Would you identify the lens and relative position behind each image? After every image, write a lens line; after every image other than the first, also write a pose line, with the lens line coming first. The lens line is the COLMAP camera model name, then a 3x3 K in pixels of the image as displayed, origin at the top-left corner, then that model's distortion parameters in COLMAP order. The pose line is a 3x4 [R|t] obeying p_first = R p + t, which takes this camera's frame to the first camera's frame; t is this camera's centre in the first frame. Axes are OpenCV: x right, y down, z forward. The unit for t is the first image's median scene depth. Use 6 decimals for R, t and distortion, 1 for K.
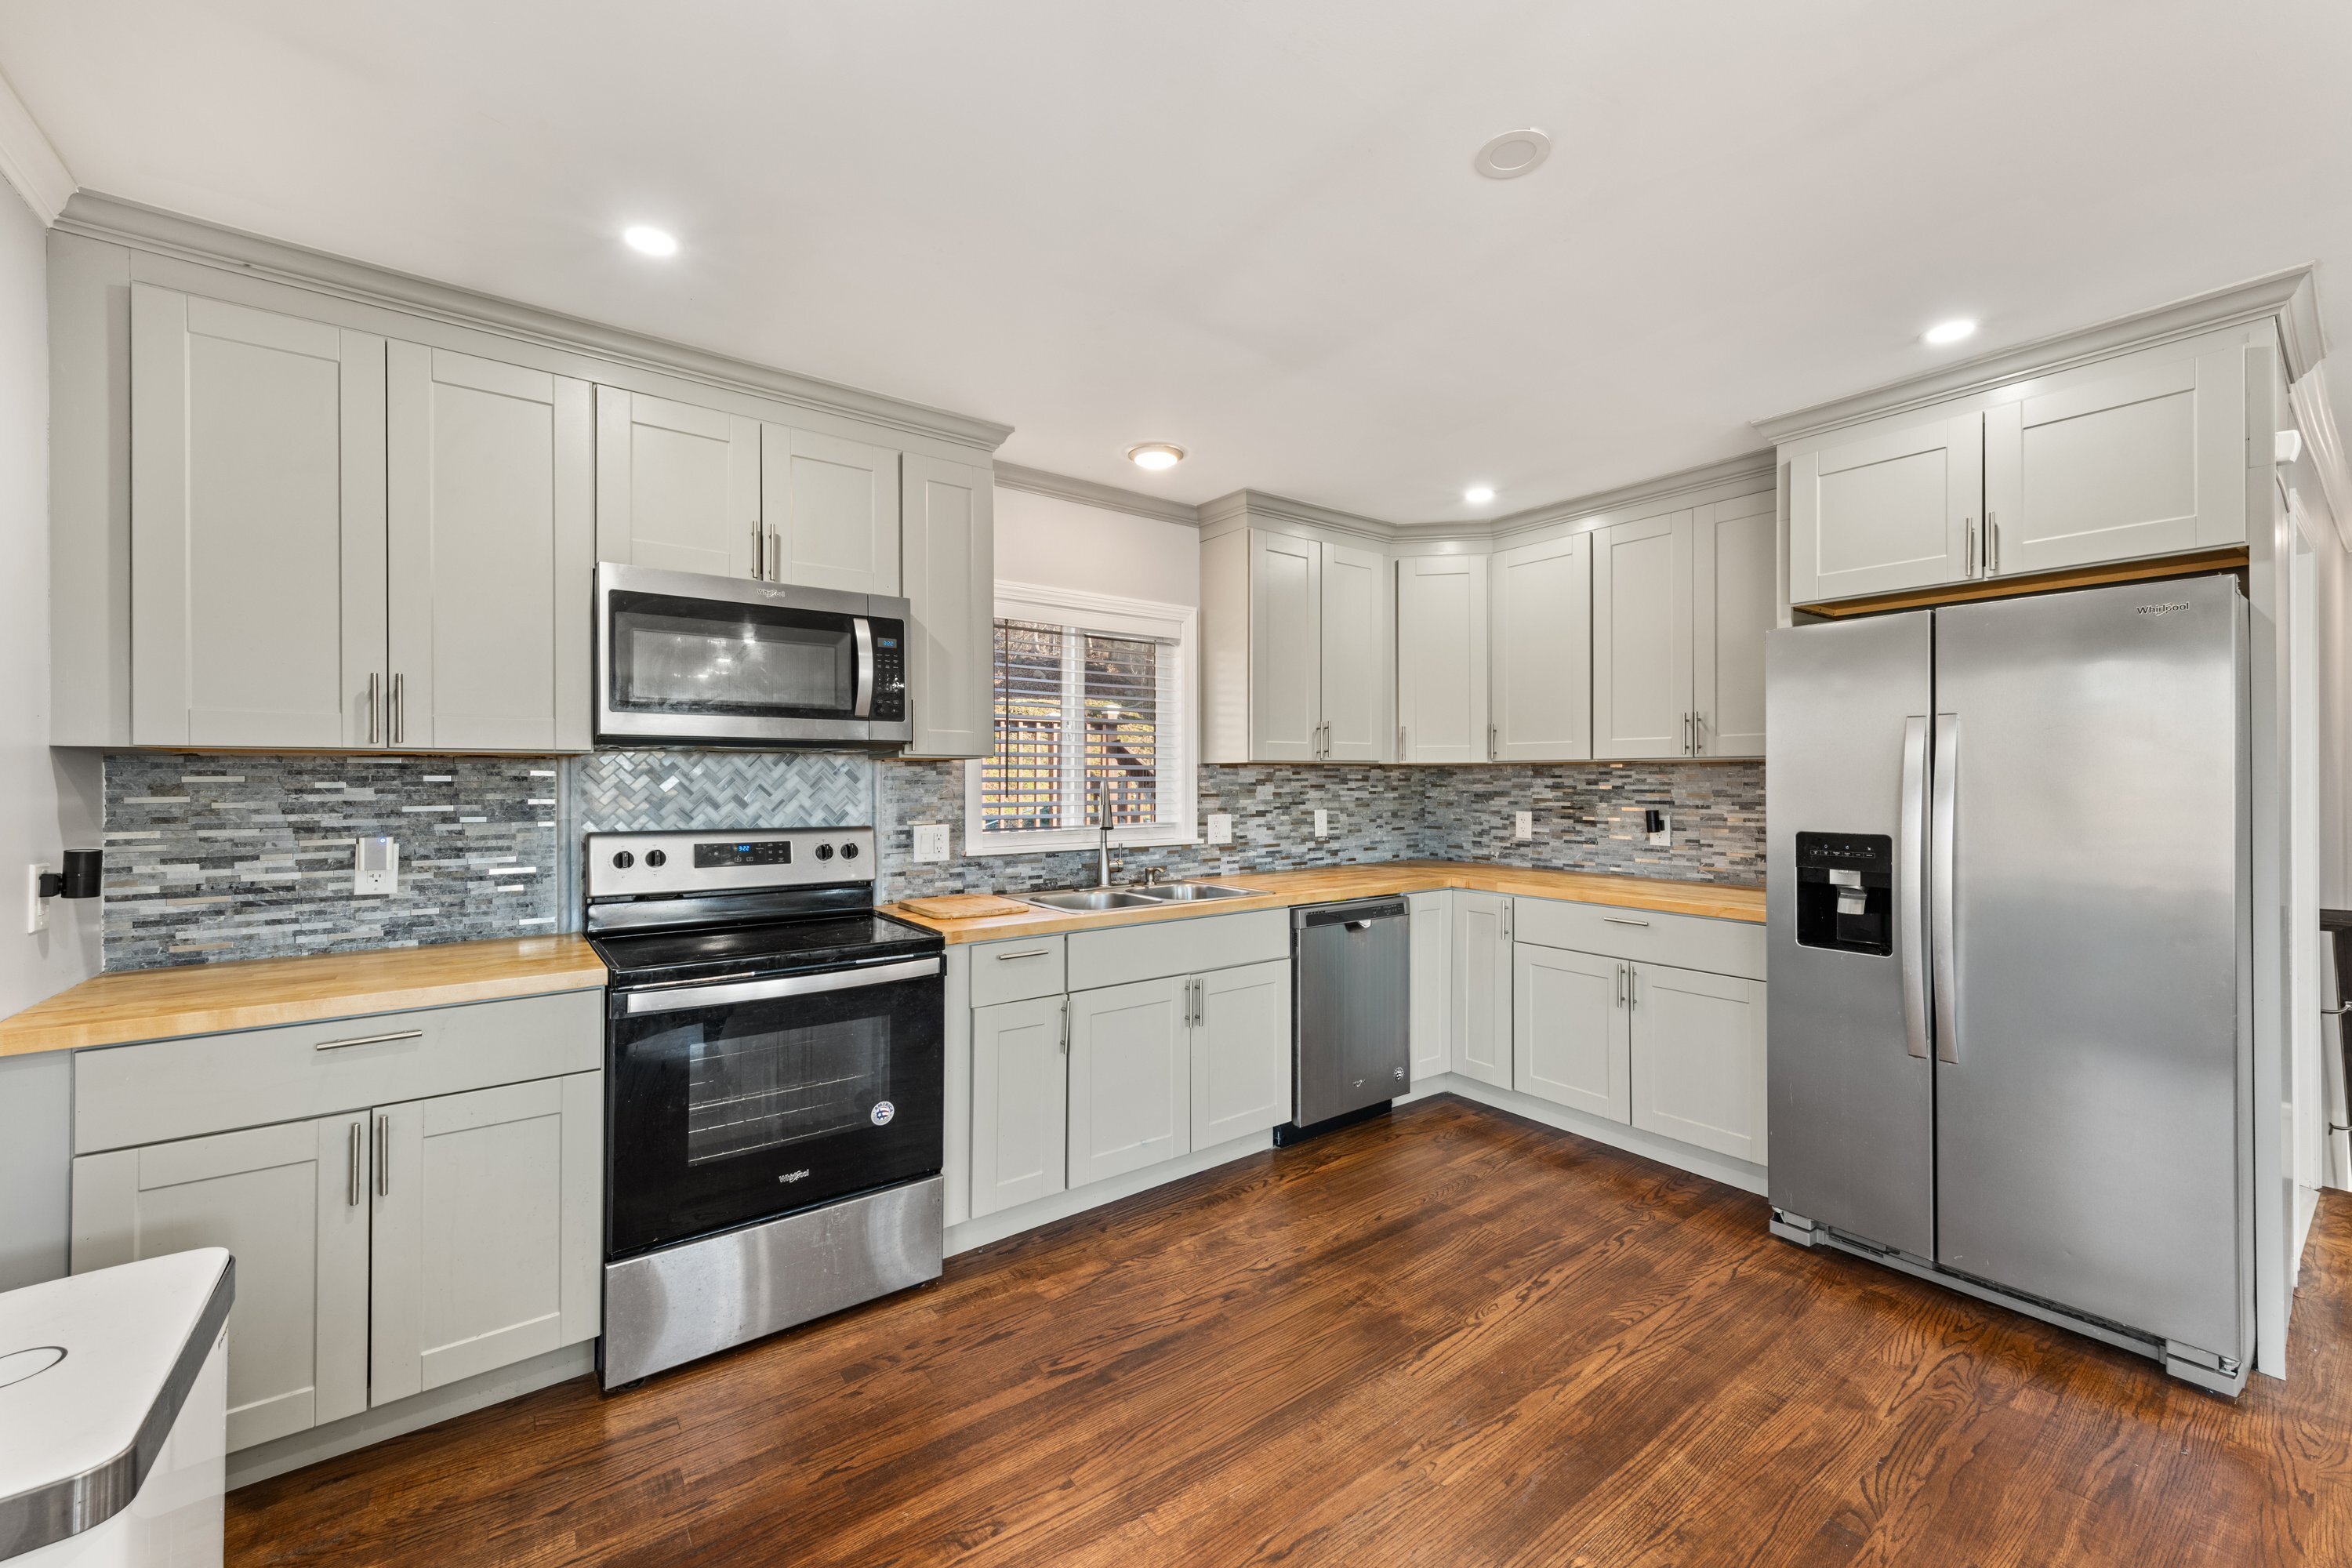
lens RADIAL K [[932.3, 0, 1179.5], [0, 932.3, 774.7], [0, 0, 1]] dist [0.006691, 0.000102]
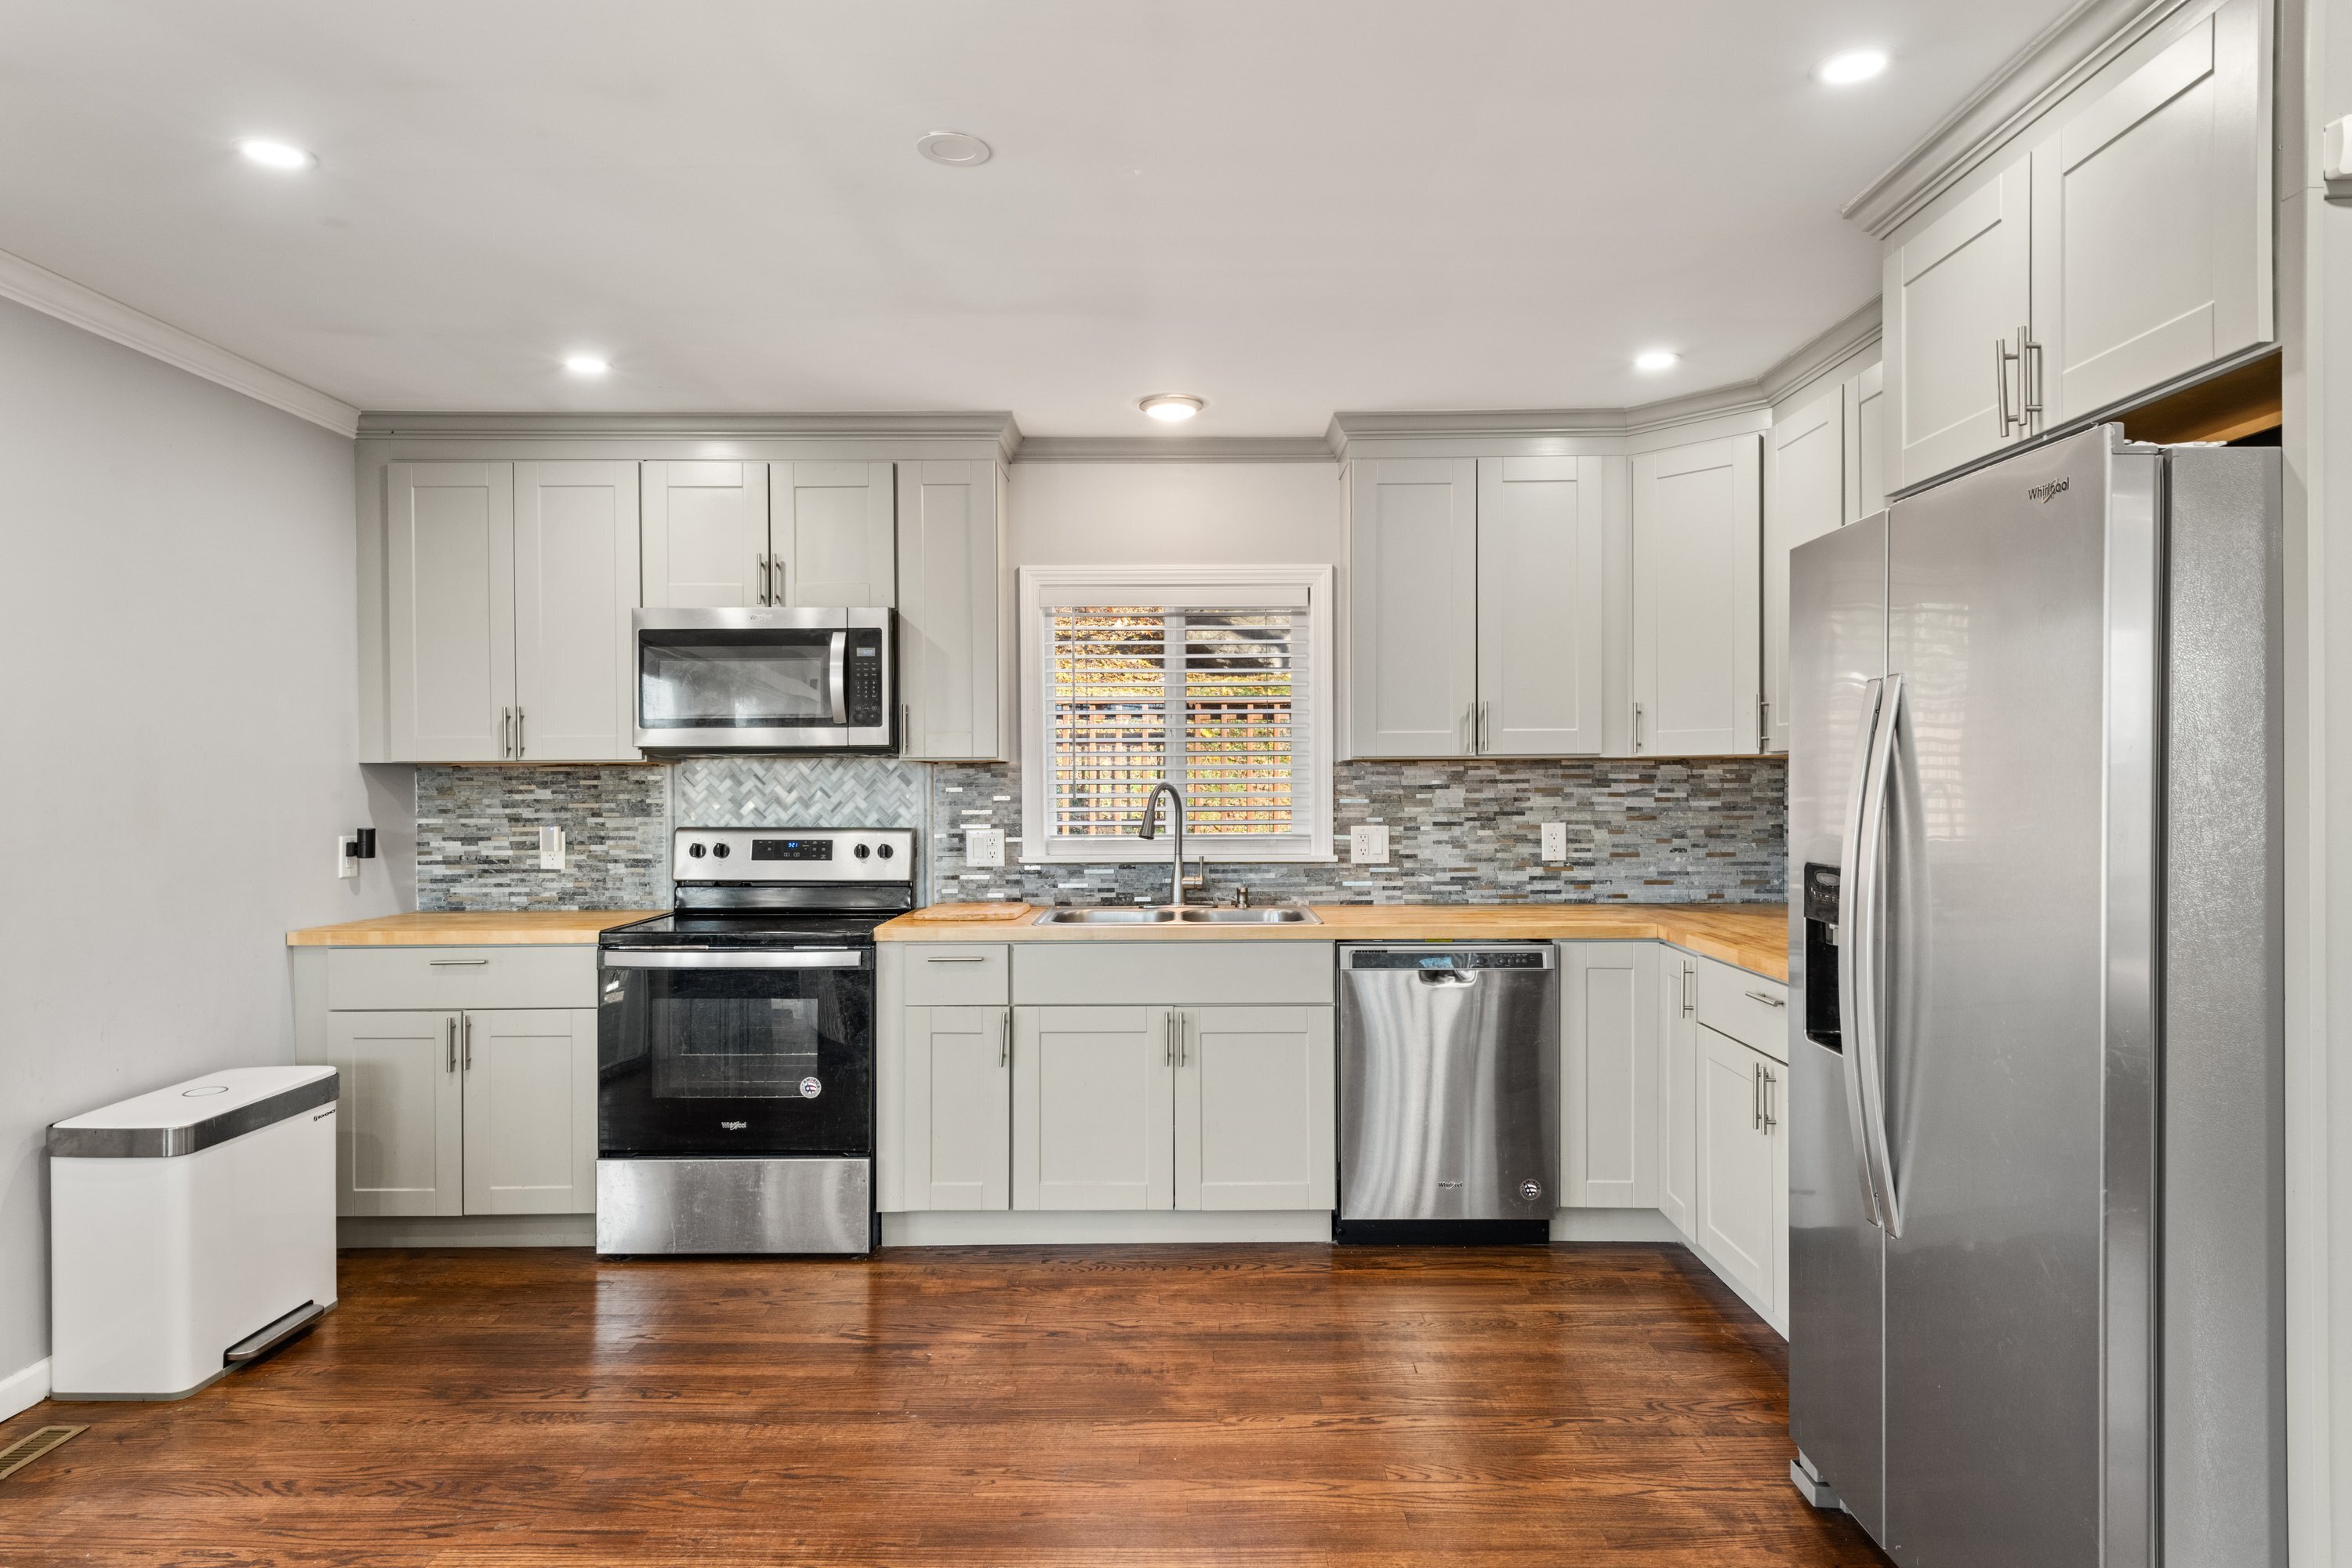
lens RADIAL K [[1374.5, 0, 1174.3], [0, 1374.5, 788.9], [0, 0, 1]] dist [0.014576, -0.001610]
pose [[0.793144, 0.001752, -0.609031, 0.916881], [0.006051, 0.999924, 0.010758, -0.002308], [0.609004, -0.012218, 0.793073, -0.014614]]
